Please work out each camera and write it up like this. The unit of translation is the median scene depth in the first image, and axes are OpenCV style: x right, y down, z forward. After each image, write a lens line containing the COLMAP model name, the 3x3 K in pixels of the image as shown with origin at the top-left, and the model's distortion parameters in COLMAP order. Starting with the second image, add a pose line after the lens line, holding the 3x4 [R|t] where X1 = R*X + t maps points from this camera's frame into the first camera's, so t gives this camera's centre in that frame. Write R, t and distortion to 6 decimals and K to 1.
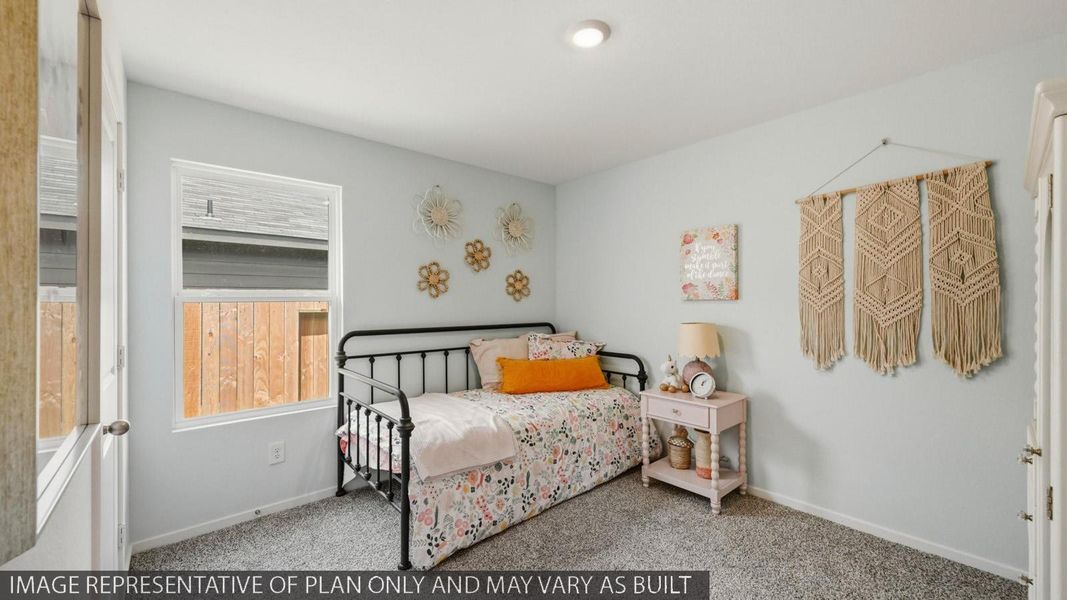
lens RADIAL K [[423.6, 0, 535.3], [0, 423.6, 300.1], [0, 0, 1]] dist [-0.000266, 0.000022]
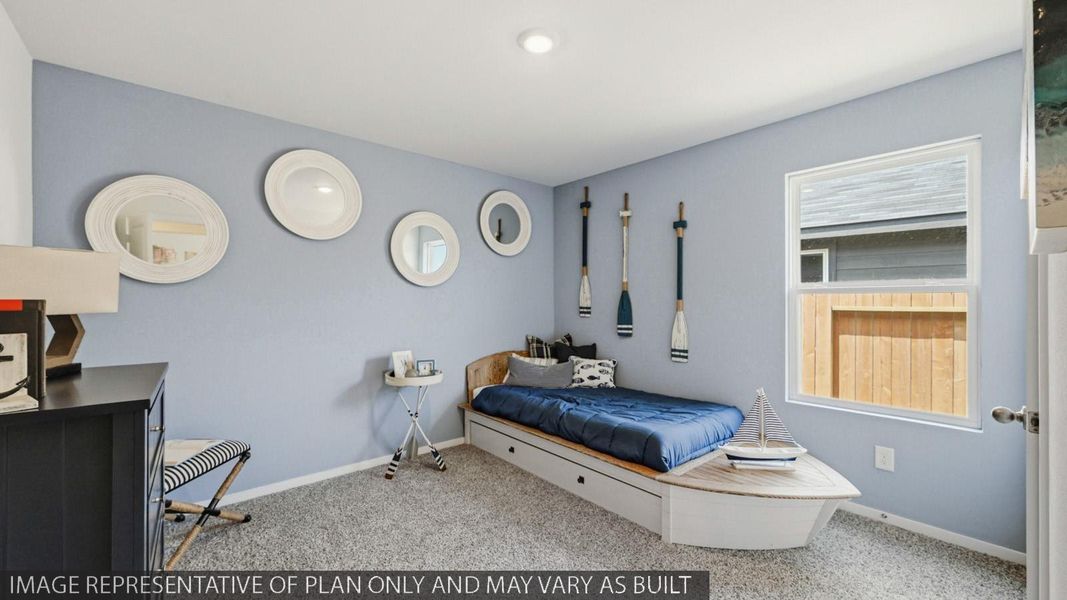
lens RADIAL K [[423.6, 0, 535.3], [0, 423.6, 300.1], [0, 0, 1]] dist [-0.000266, 0.000022]
pose [[-0.006777, 0.006148, -0.999958, 0.301793], [-0.002518, 0.999978, 0.006165, 0.015980], [0.999974, 0.002560, -0.006761, 0.232371]]
